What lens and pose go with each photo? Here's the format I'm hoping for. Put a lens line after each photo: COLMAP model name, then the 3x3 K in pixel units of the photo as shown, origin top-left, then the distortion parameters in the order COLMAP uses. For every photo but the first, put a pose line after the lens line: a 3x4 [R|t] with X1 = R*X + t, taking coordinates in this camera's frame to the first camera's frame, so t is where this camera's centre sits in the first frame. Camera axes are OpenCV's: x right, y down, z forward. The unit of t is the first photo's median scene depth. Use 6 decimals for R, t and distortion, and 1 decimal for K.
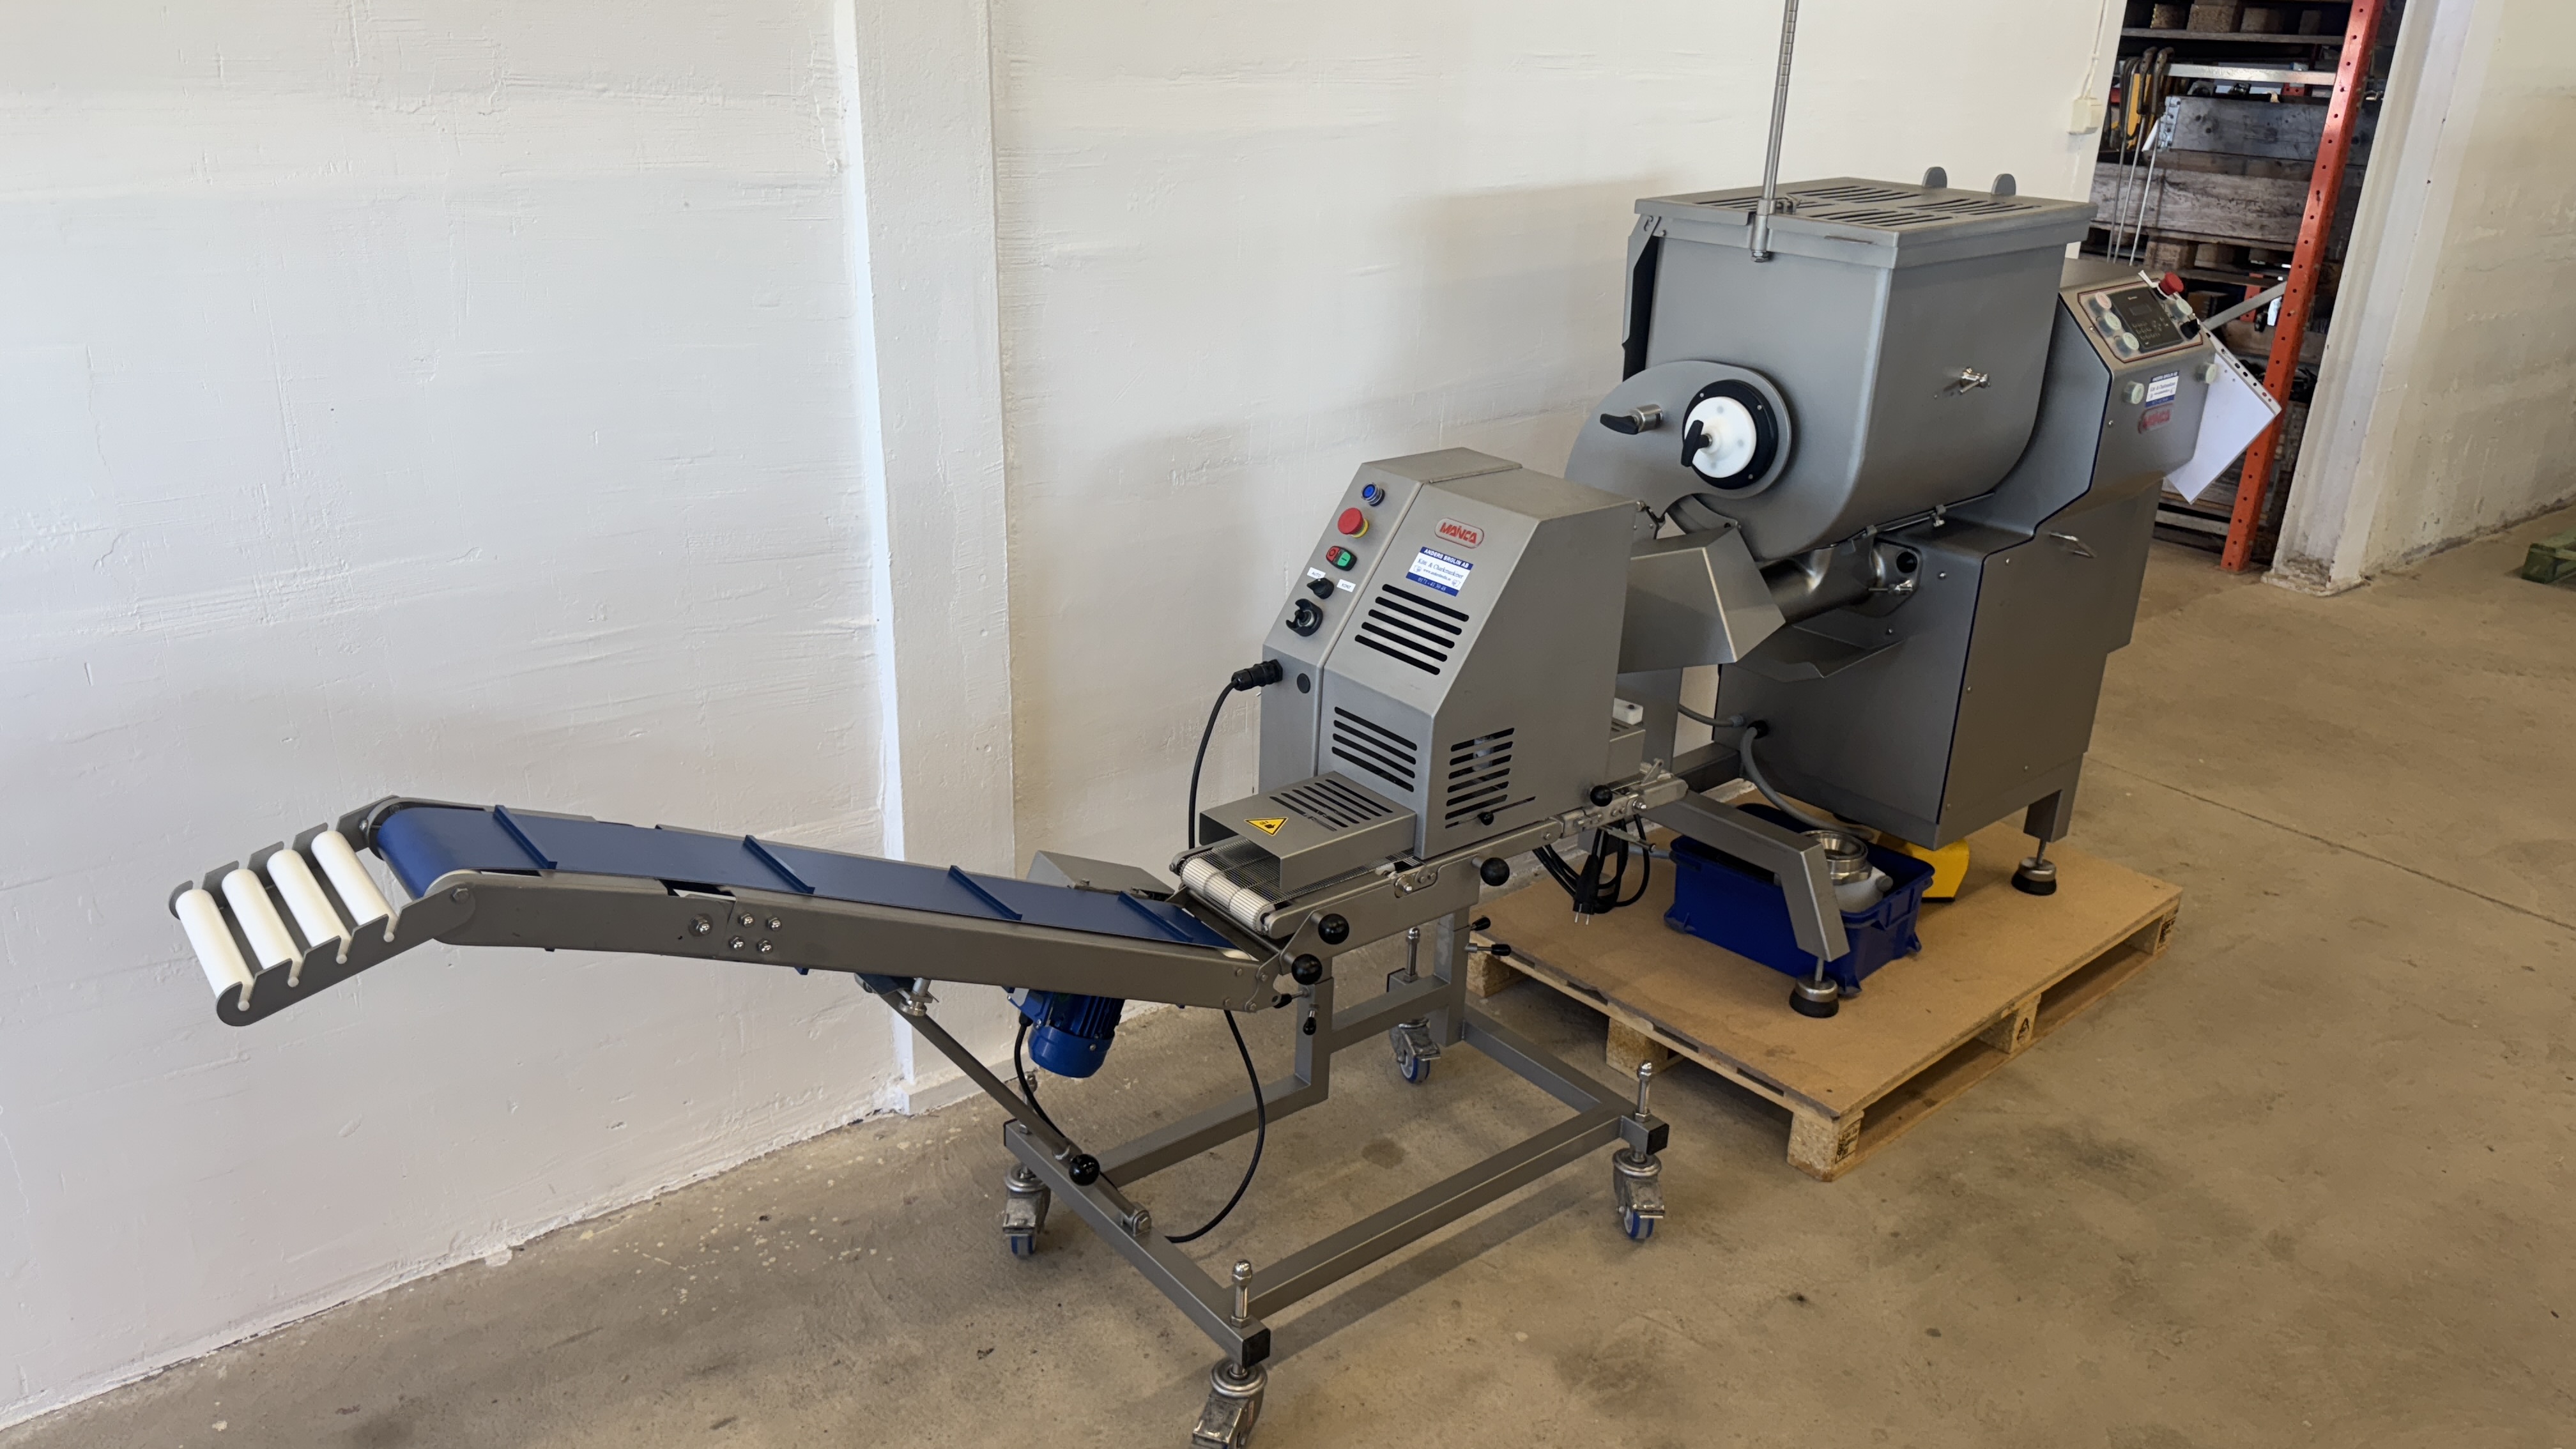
lens RADIAL K [[1828.0, 0, 1301.7], [0, 1828.0, 709.6], [0, 0, 1]] dist [0.174695, -0.334378]
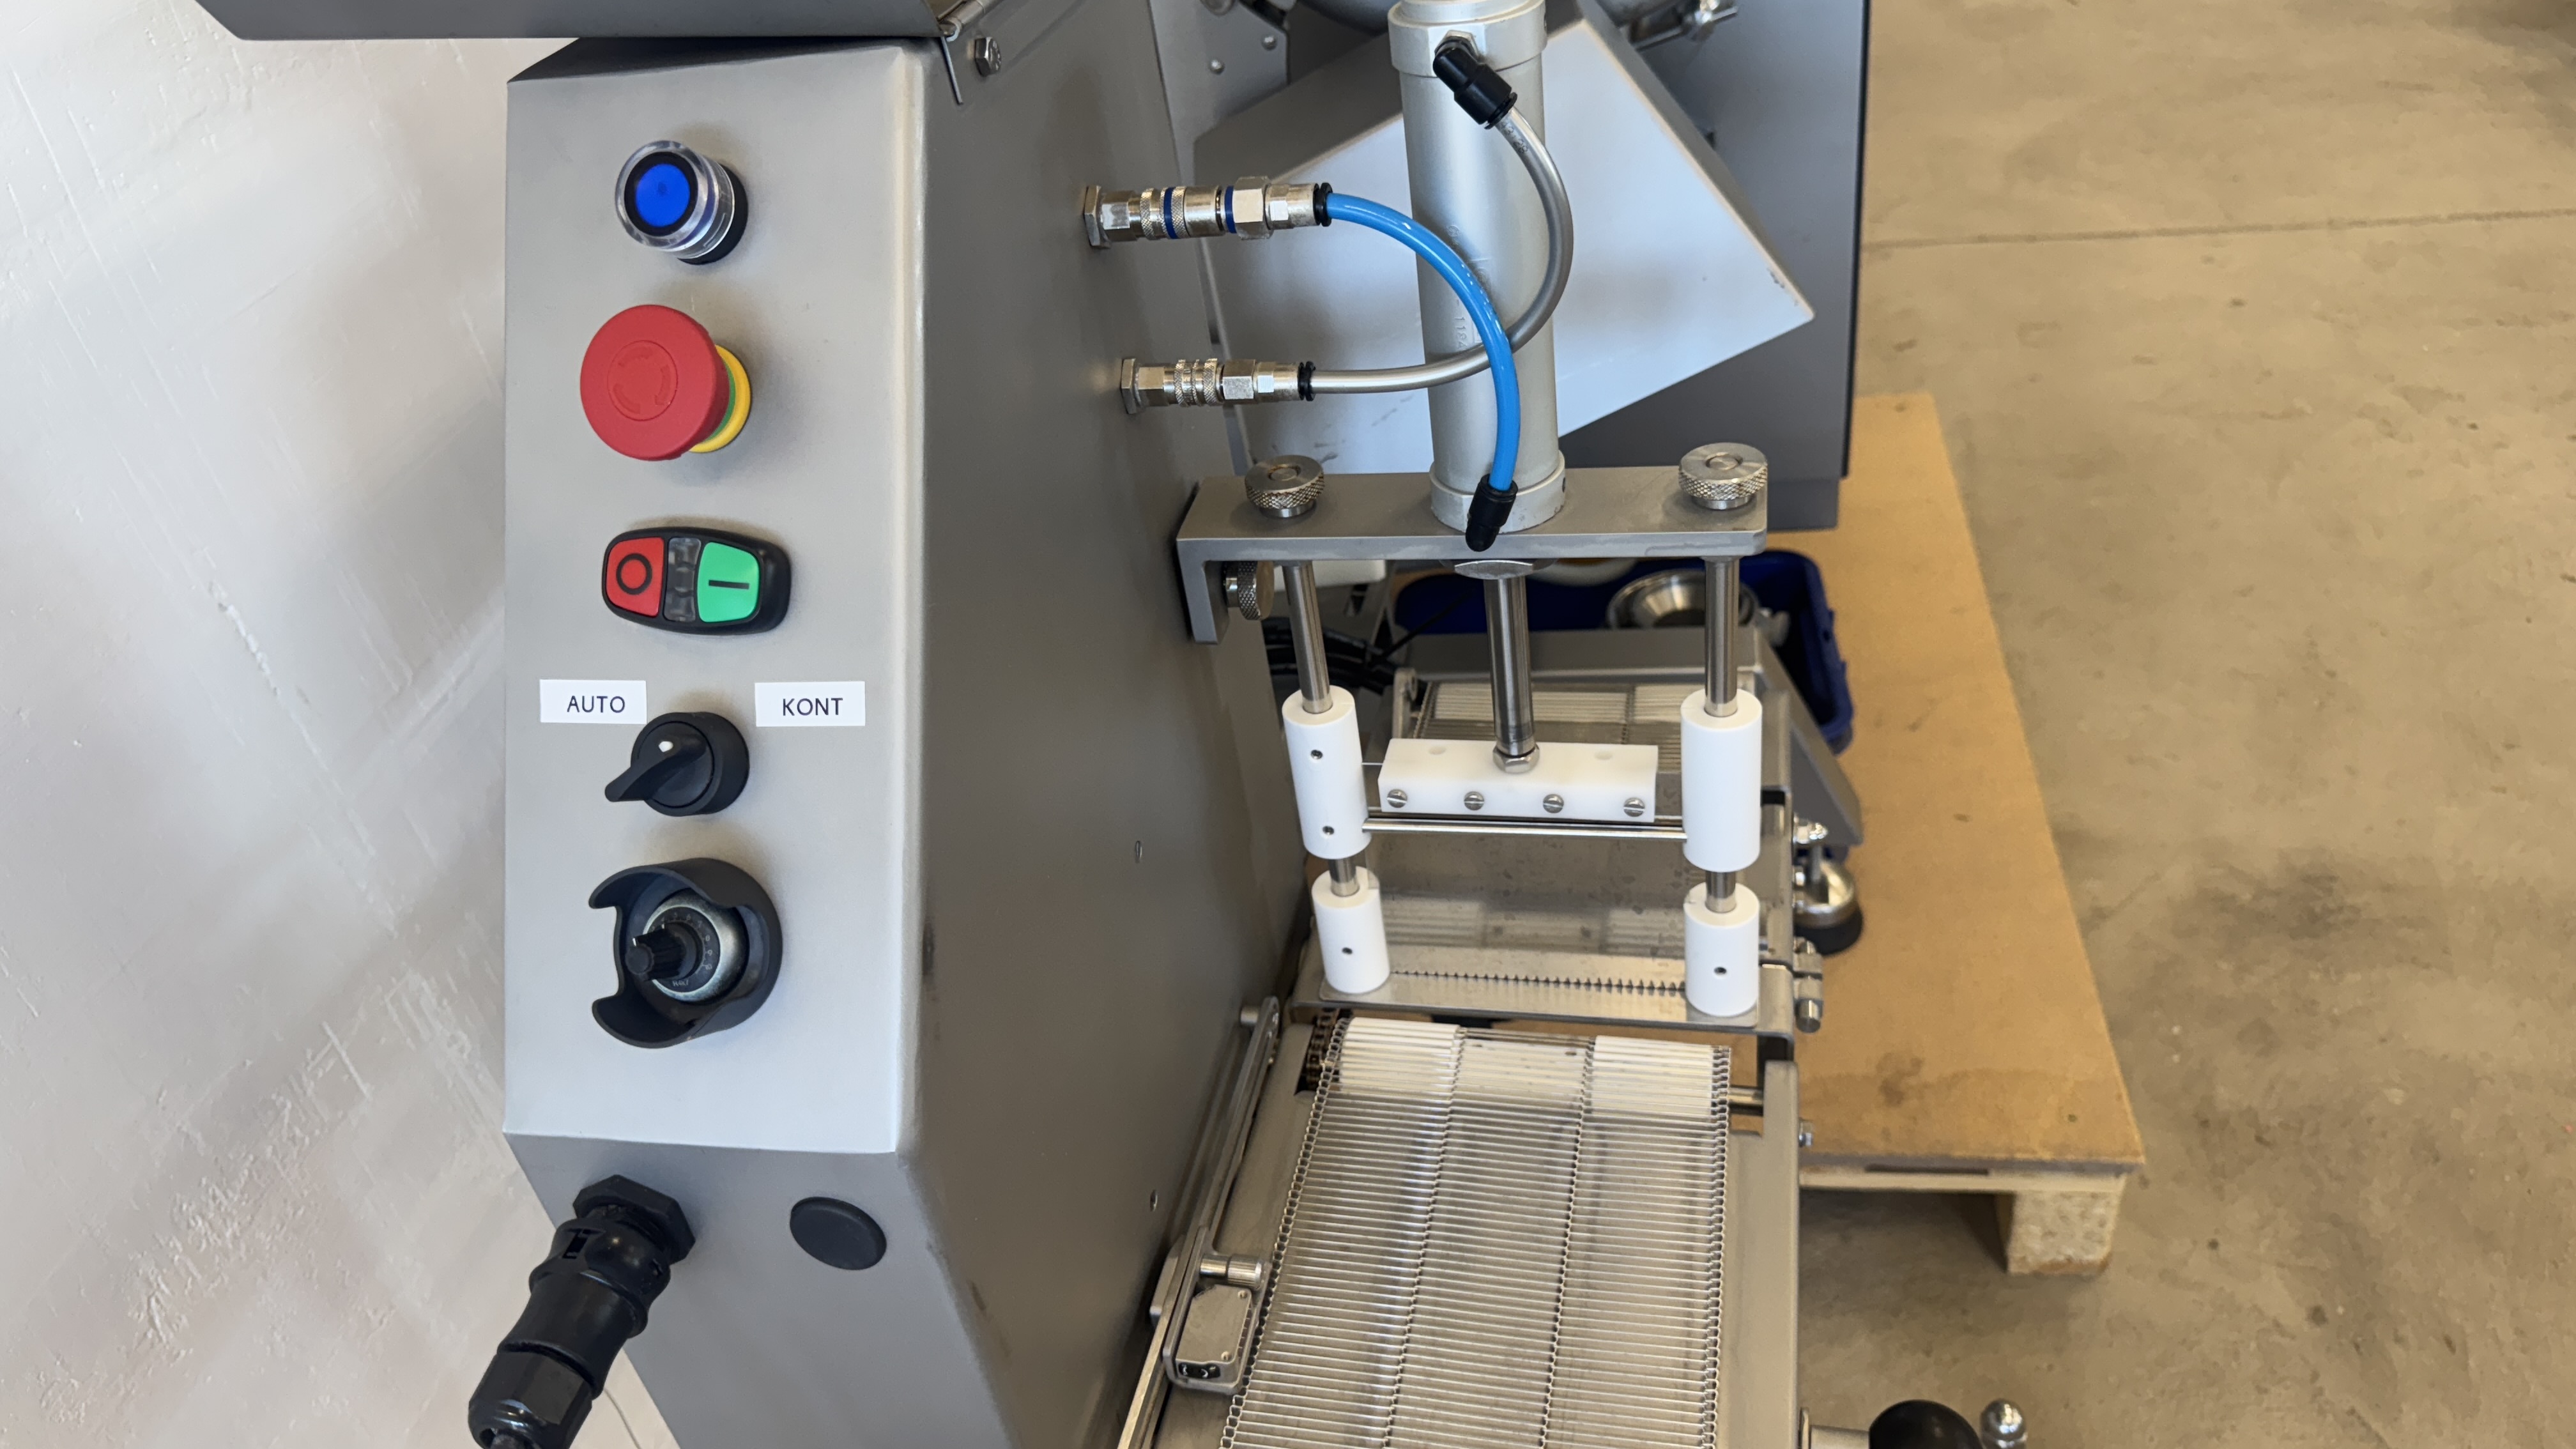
lens RADIAL K [[1828.0, 0, 1301.7], [0, 1828.0, 709.6], [0, 0, 1]] dist [0.174695, -0.334378]
pose [[0.758909, -0.473195, 0.447374, -0.022190], [0.371356, 0.878827, 0.299596, -0.097445], [-0.534932, -0.061231, 0.842673, 0.738085]]
